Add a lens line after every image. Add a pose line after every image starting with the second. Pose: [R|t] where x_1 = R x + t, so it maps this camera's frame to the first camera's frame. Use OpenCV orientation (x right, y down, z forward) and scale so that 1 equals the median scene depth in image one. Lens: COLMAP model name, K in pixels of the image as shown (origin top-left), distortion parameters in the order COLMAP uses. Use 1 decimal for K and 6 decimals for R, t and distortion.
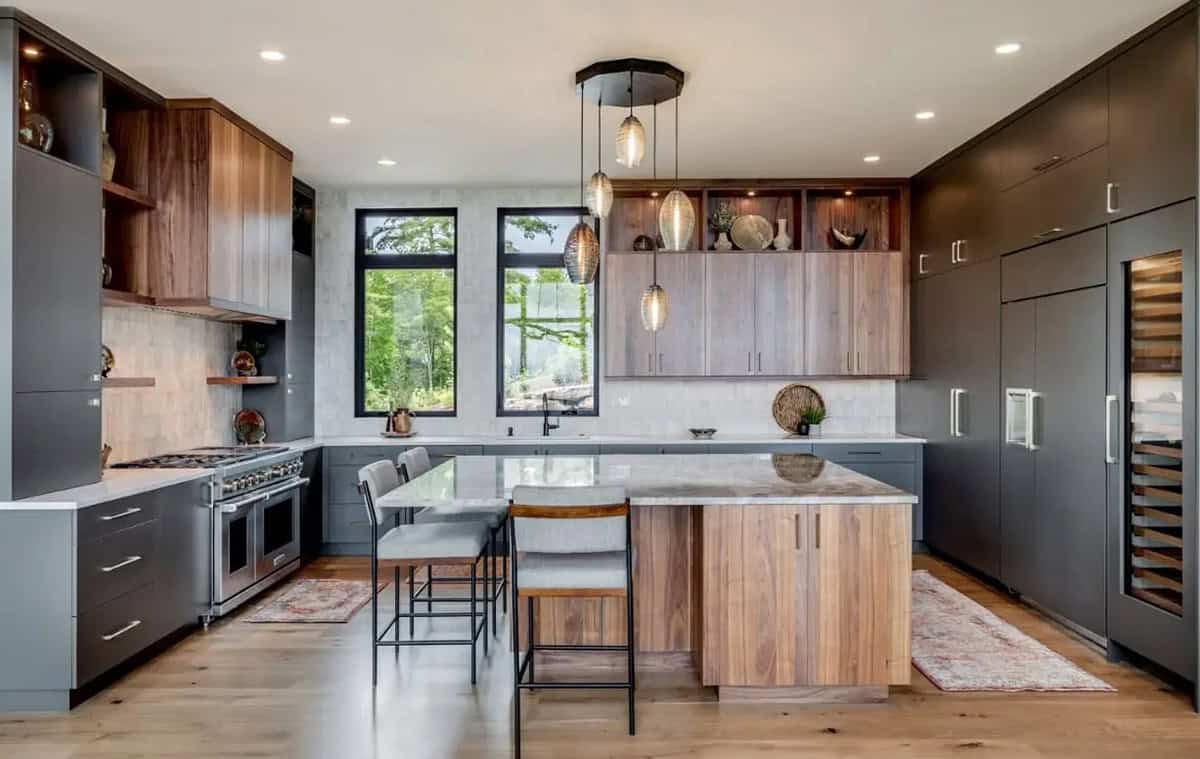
lens RADIAL K [[839.3, 0, 600.0], [0, 839.3, 379.5], [0, 0, 1]] dist [0.002591, 0.002541]
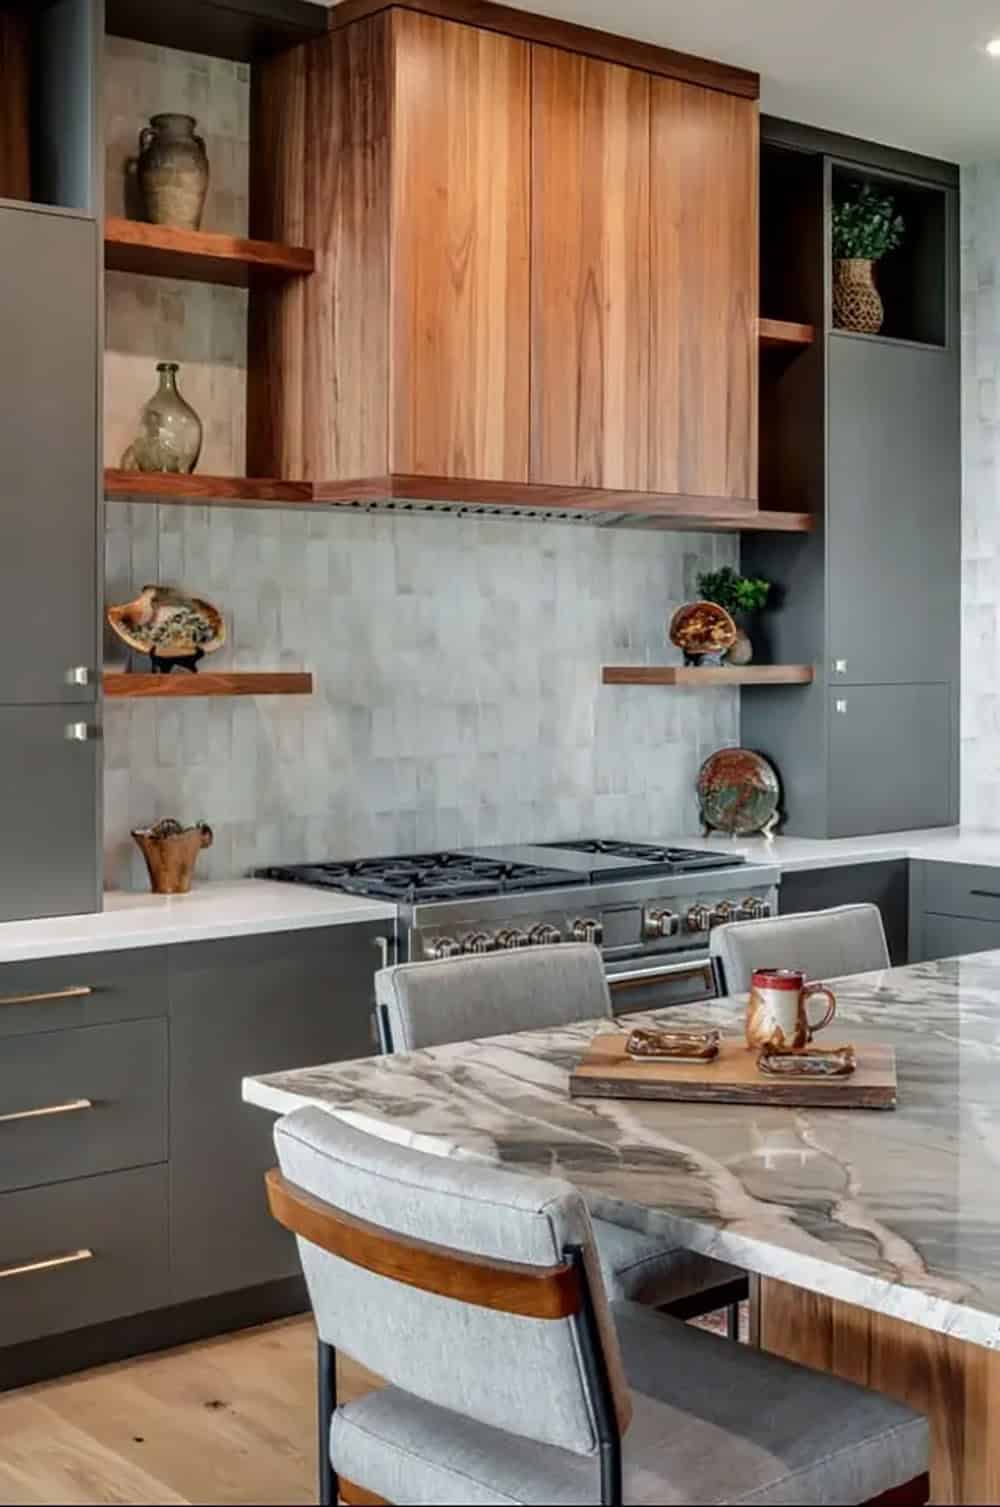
lens RADIAL K [[1935.5, 0, 500.0], [0, 1935.5, 753.5], [0, 0, 1]] dist [-0.148544, 0.020688]
pose [[0.643017, 0.054786, -0.763890, 0.243889], [-0.011493, 0.998016, 0.061904, -0.020467], [0.765766, -0.031026, 0.642371, 0.397992]]
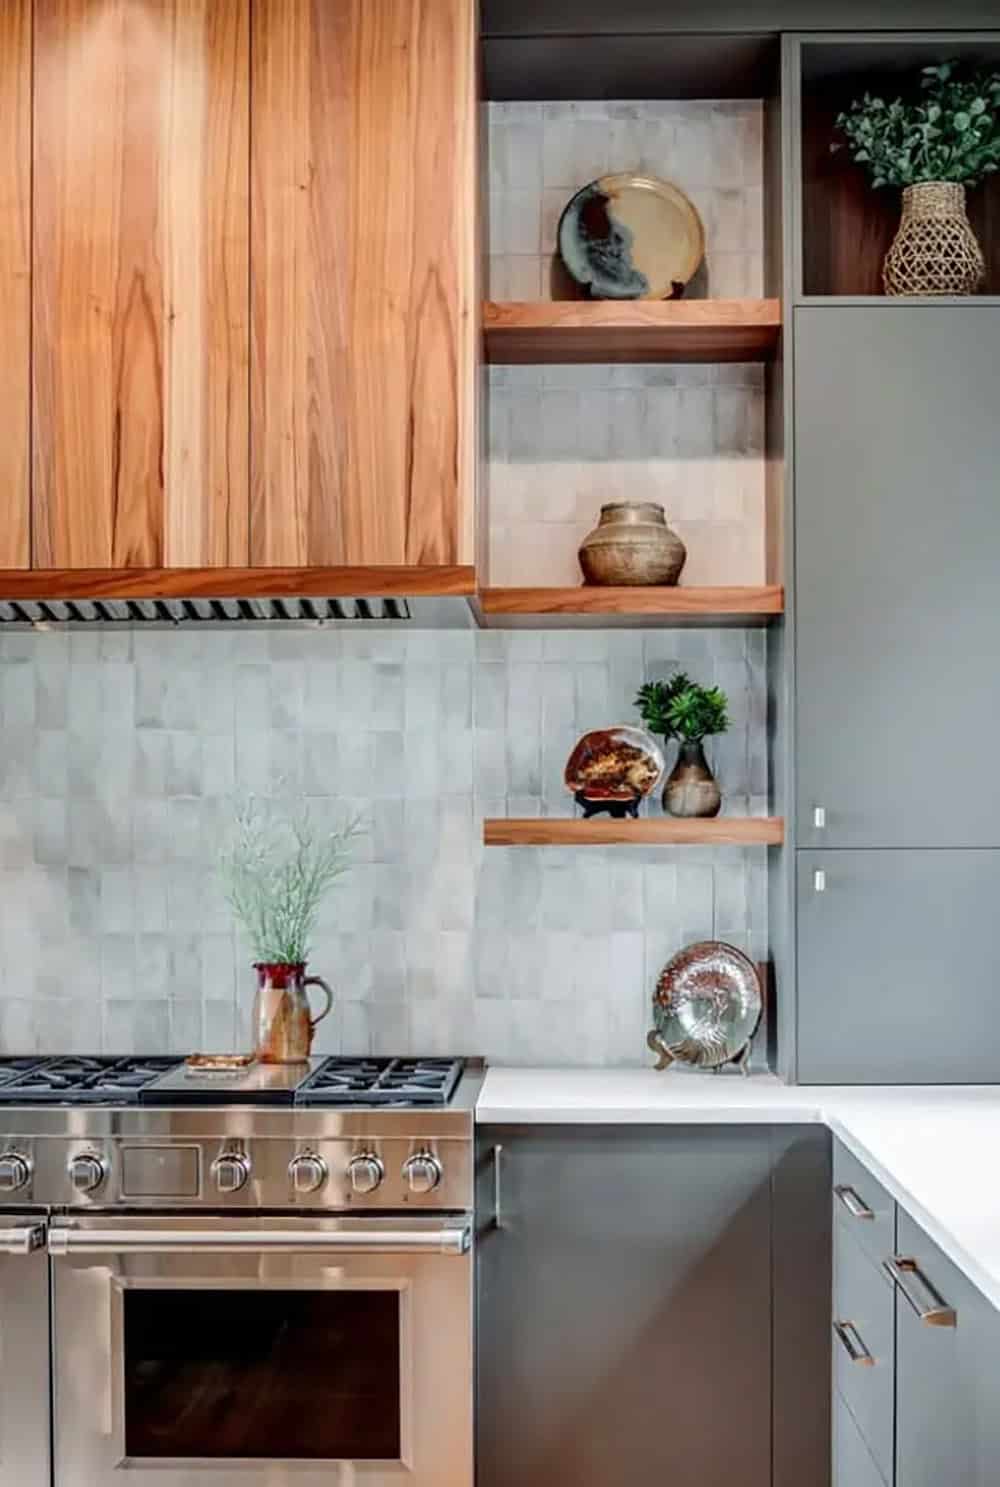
lens RADIAL K [[1934.9, 0, 501.9], [0, 1934.9, 848.6], [0, 0, 1]] dist [-0.021155, -0.043908]
pose [[-0.028084, 0.011799, -0.999536, 0.238624], [-0.004606, 0.999918, 0.011933, -0.001690], [0.999595, 0.004939, -0.028027, 1.140610]]
